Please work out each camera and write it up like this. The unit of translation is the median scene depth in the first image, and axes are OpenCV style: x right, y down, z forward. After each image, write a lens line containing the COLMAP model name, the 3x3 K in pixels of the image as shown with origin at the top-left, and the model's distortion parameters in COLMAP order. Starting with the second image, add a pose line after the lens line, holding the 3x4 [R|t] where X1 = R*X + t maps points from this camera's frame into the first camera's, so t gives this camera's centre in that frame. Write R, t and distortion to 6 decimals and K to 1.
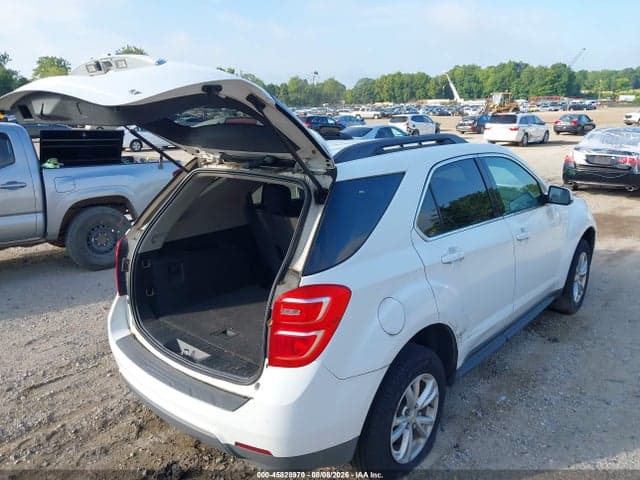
lens RADIAL K [[516.5, 0, 321.1], [0, 516.5, 209.7], [0, 0, 1]] dist [0.022038, -0.005967]
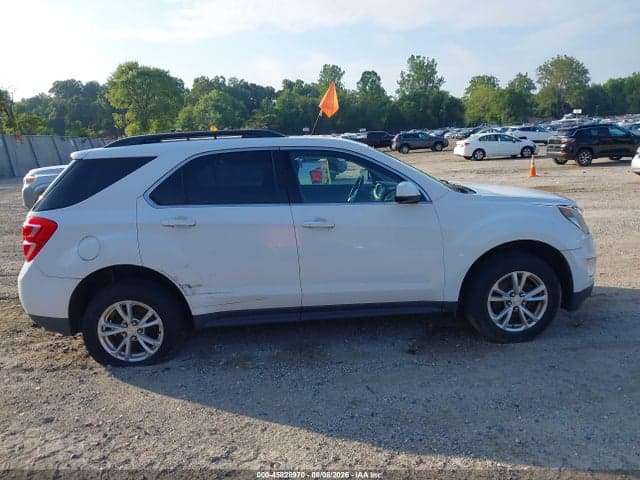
lens RADIAL K [[516.1, 0, 315.2], [0, 516.1, 228.1], [0, 0, 1]] dist [0.004183, 0.001499]
pose [[0.703020, 0.103376, -0.703616, 1.130491], [-0.095678, 0.994132, 0.050461, 0.007839], [0.704704, 0.031845, 0.708786, 0.277947]]
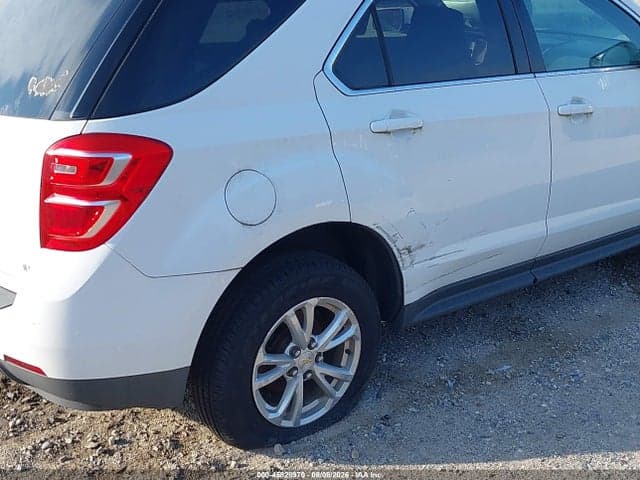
lens RADIAL K [[893.4, 0, 320.8], [0, 893.4, 207.2], [0, 0, 1]] dist [0.066213, -0.019371]
pose [[0.985981, 0.062877, -0.154560, 0.276435], [-0.045780, 0.992677, 0.111788, 0.061355], [0.160457, -0.103145, 0.981639, -0.065105]]
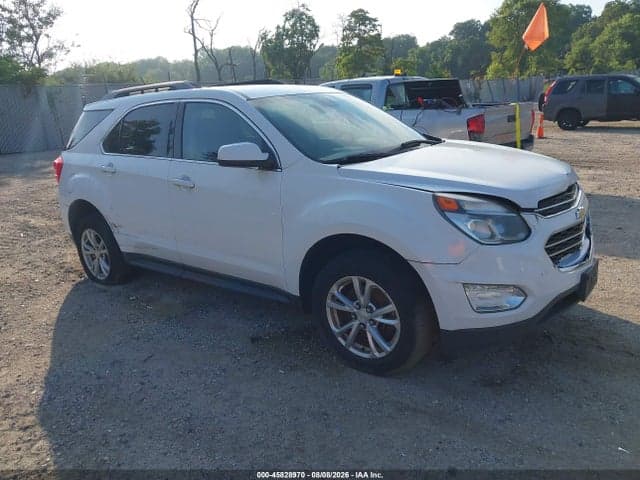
lens RADIAL K [[516.1, 0, 315.2], [0, 516.1, 228.1], [0, 0, 1]] dist [0.004183, 0.001499]
pose [[0.045780, 0.249704, -0.967239, 1.406006], [-0.121410, 0.962468, 0.242726, -0.138186], [0.991546, 0.106320, 0.074378, 1.215322]]
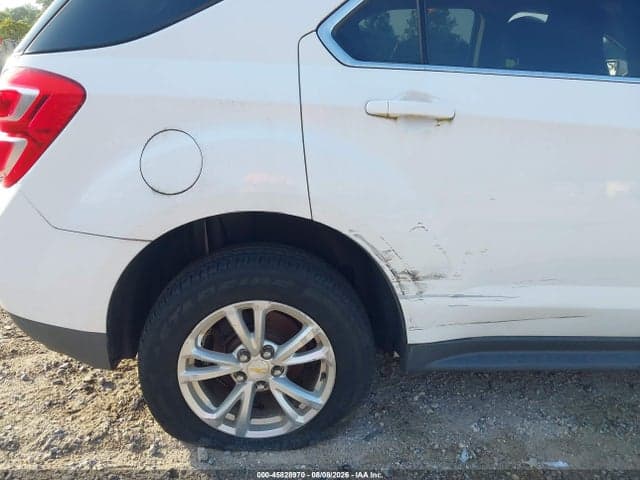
lens RADIAL K [[516.1, 0, 315.2], [0, 516.1, 228.1], [0, 0, 1]] dist [0.004183, 0.001499]
pose [[0.706772, 0.227394, -0.669899, 0.439510], [-0.163229, 0.973799, 0.158338, 0.112474], [0.688353, -0.002562, 0.725372, 0.486450]]
